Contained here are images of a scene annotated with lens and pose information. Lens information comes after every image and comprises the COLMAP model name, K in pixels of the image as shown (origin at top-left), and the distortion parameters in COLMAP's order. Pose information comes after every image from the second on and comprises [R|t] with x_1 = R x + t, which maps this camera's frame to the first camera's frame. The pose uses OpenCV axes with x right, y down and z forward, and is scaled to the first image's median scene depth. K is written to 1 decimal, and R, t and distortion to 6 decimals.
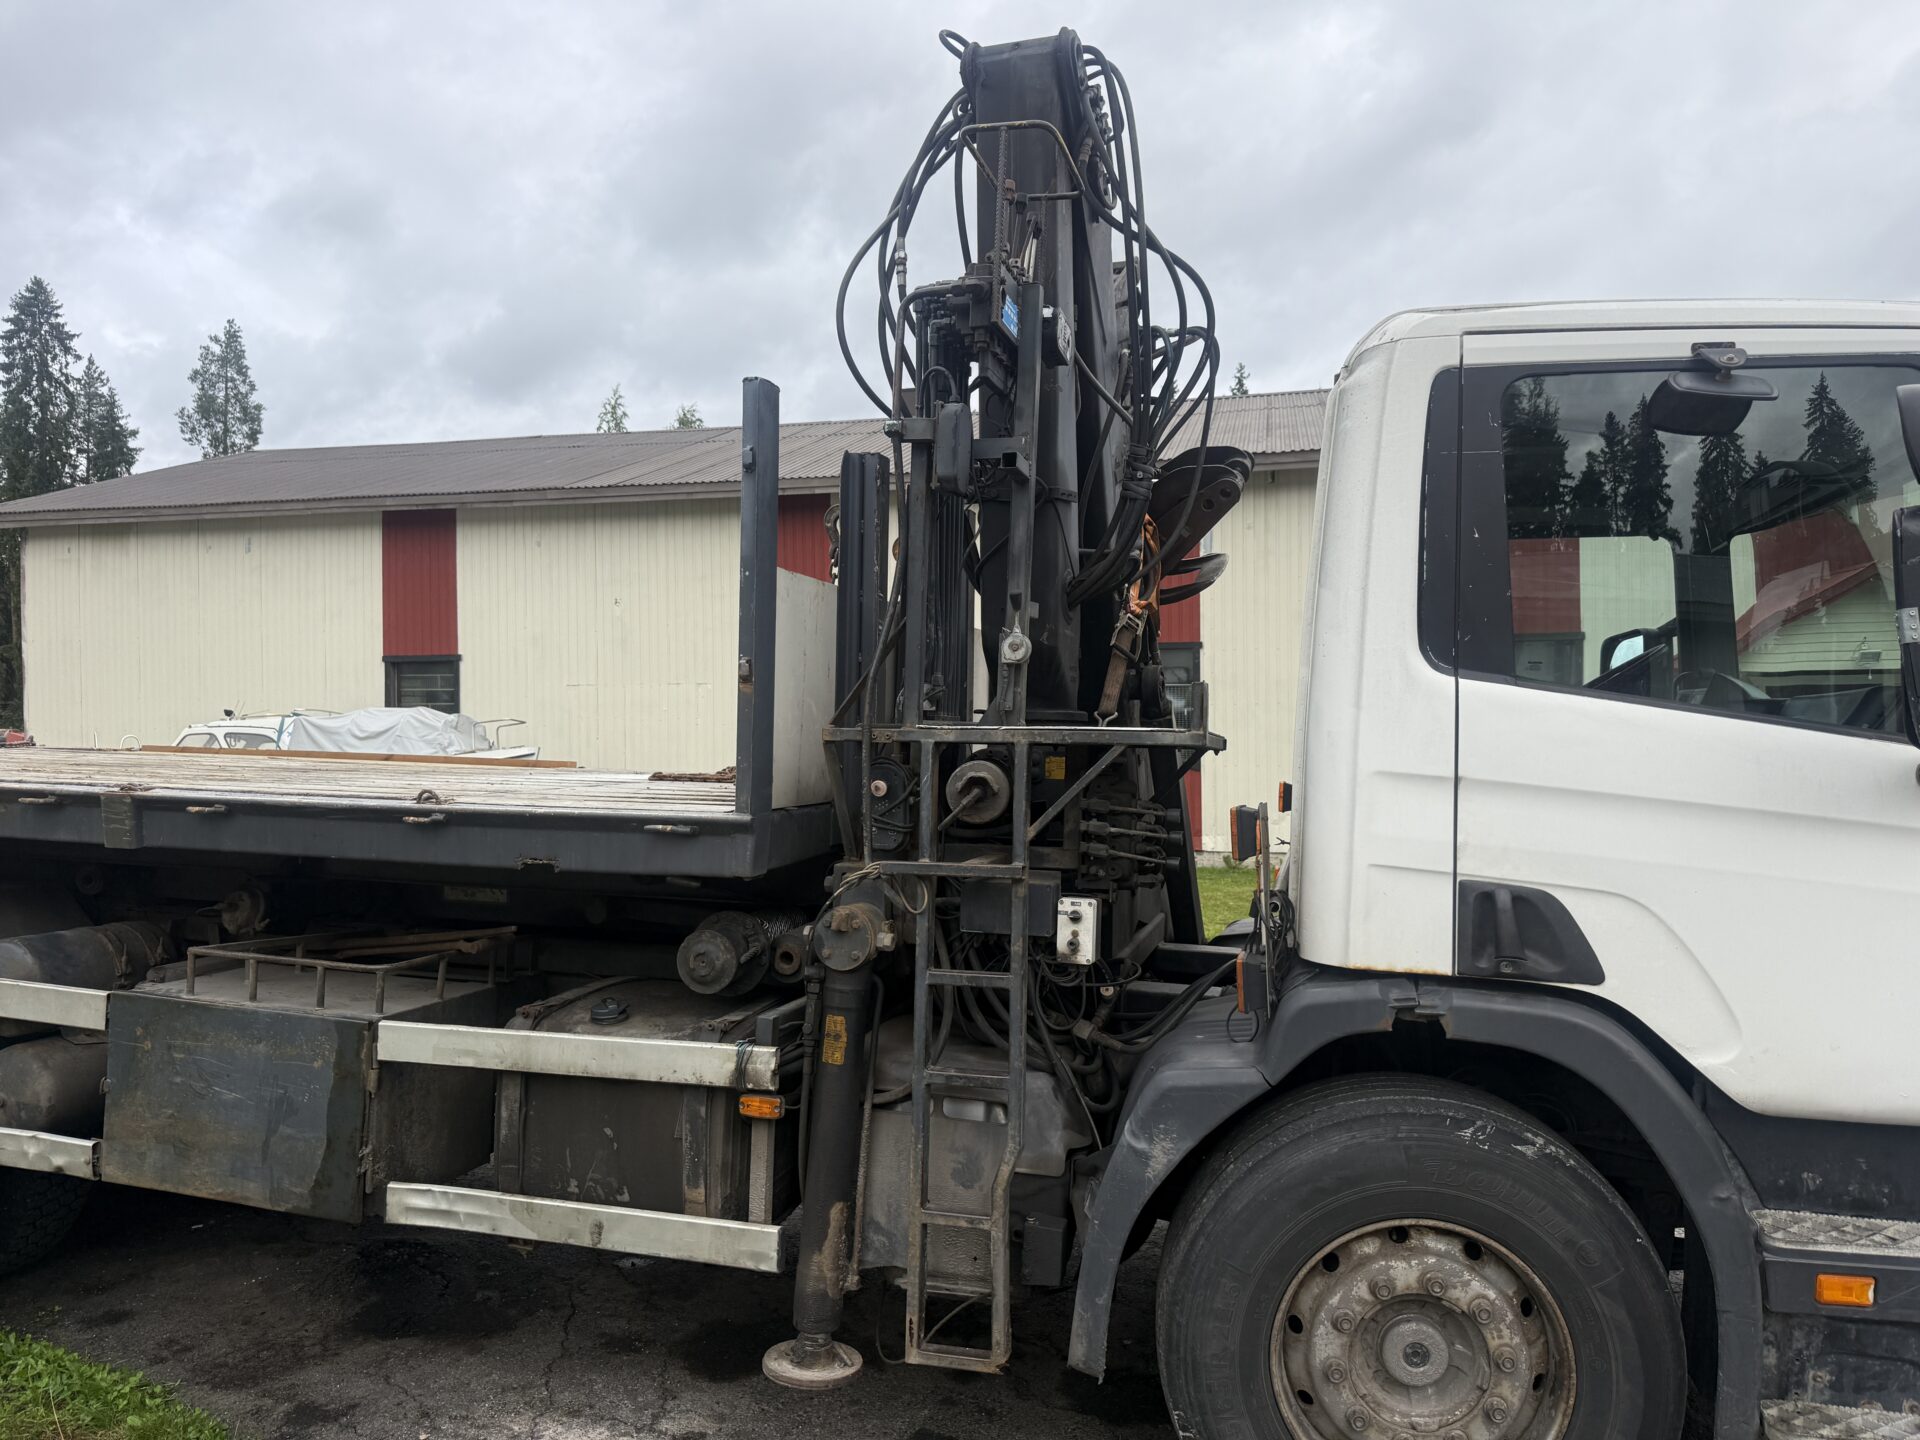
lens RADIAL K [[1347.9, 0, 958.9], [0, 1347.9, 717.2], [0, 0, 1]] dist [0.087795, -0.103713]
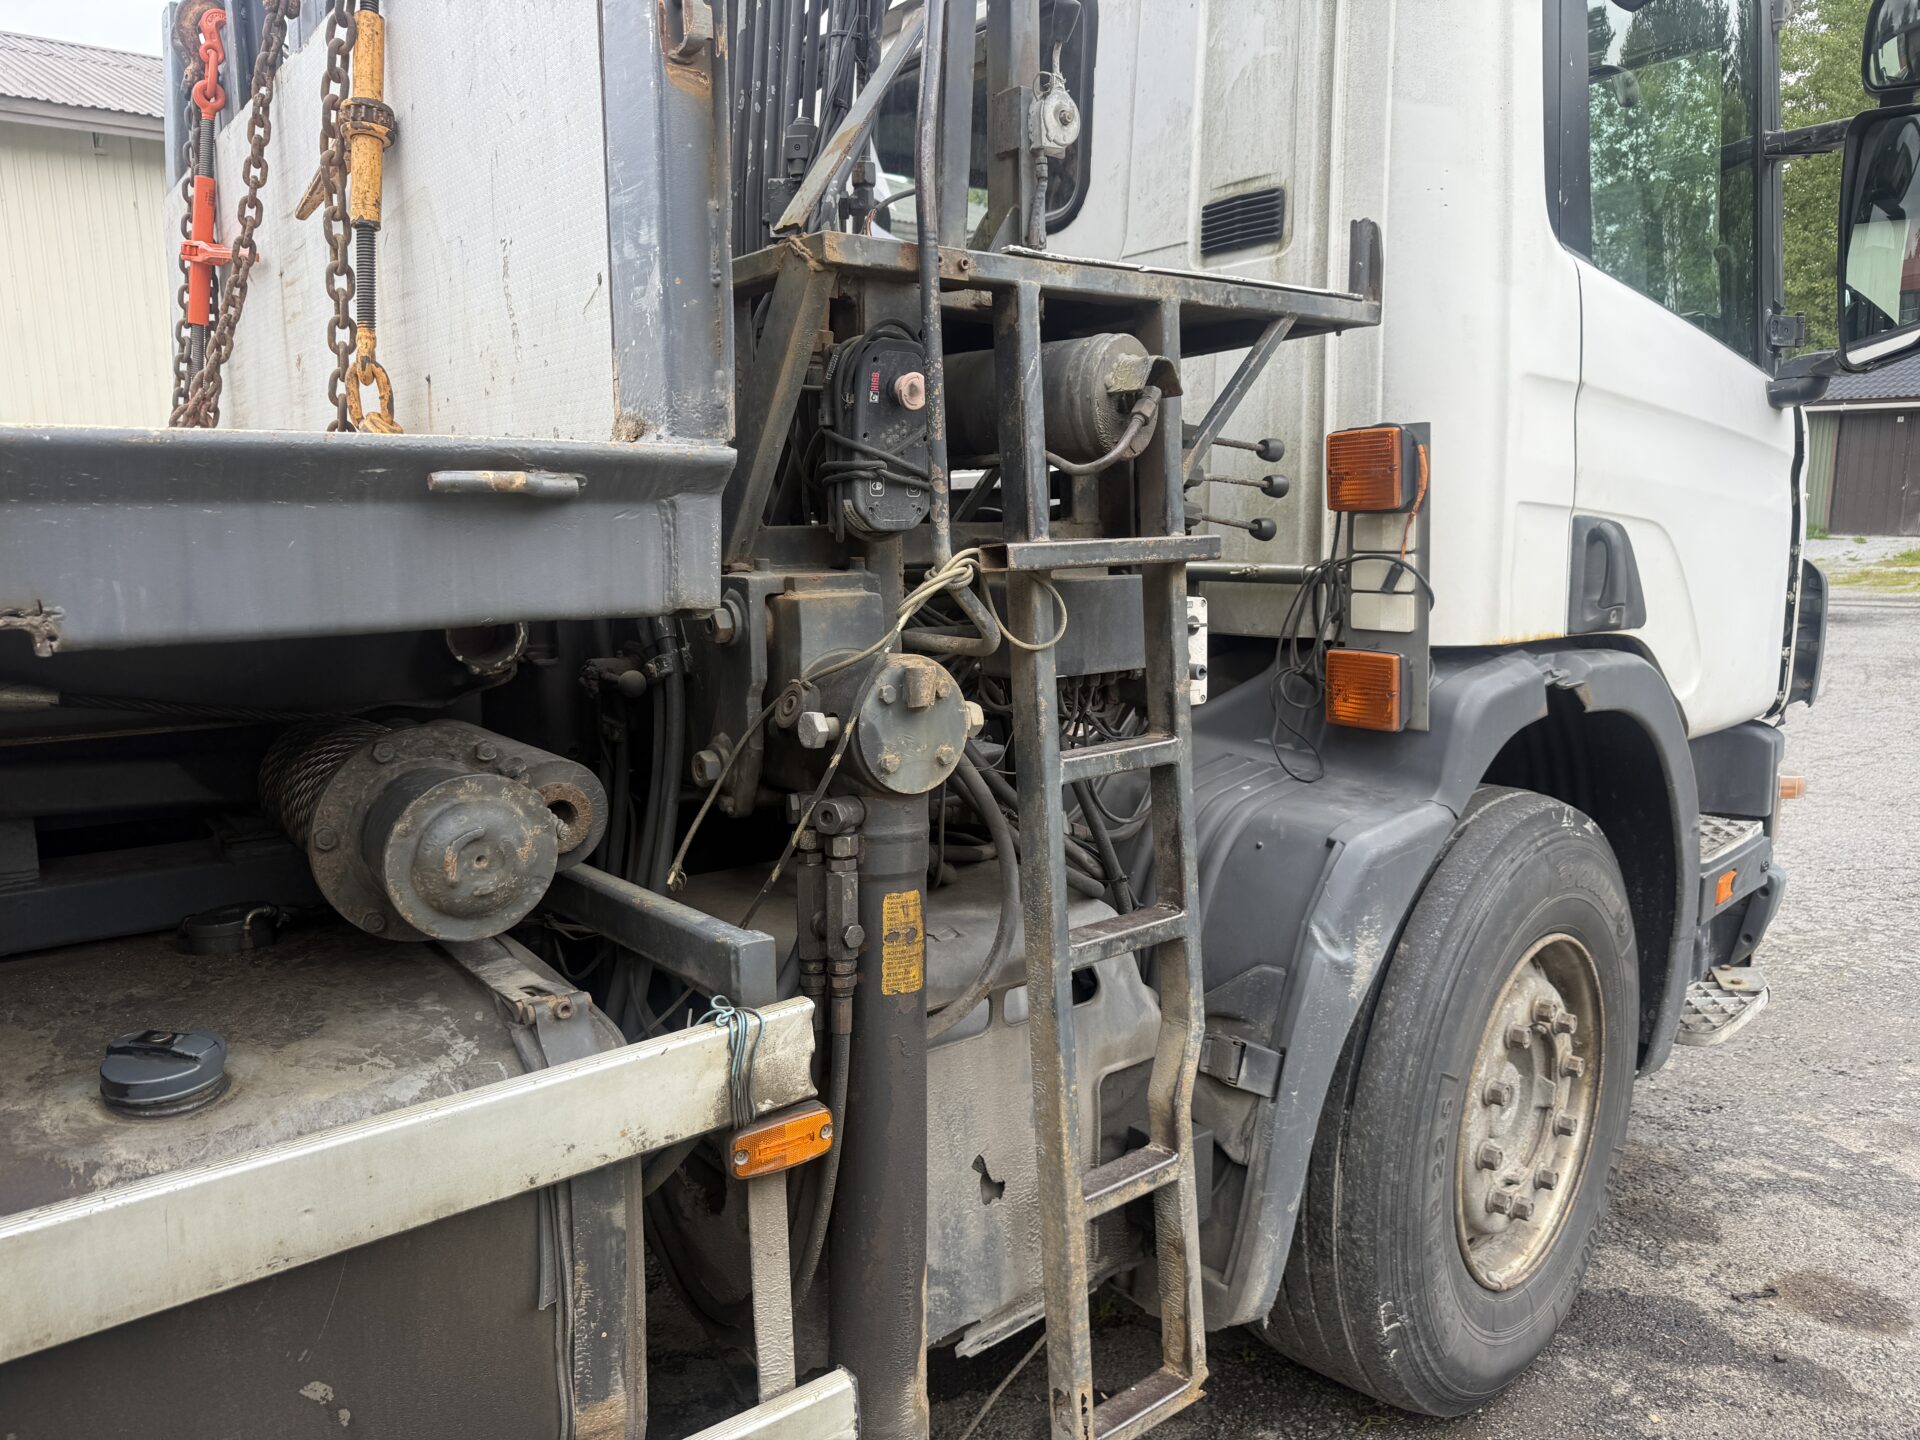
lens RADIAL K [[1358.9, 0, 971.1], [0, 1358.9, 713.4], [0, 0, 1]] dist [0.080229, -0.096669]
pose [[0.580297, -0.140745, 0.802151, -0.422898], [0.012687, 0.986396, 0.163895, 0.082877], [-0.814306, -0.084930, 0.574189, 0.698040]]
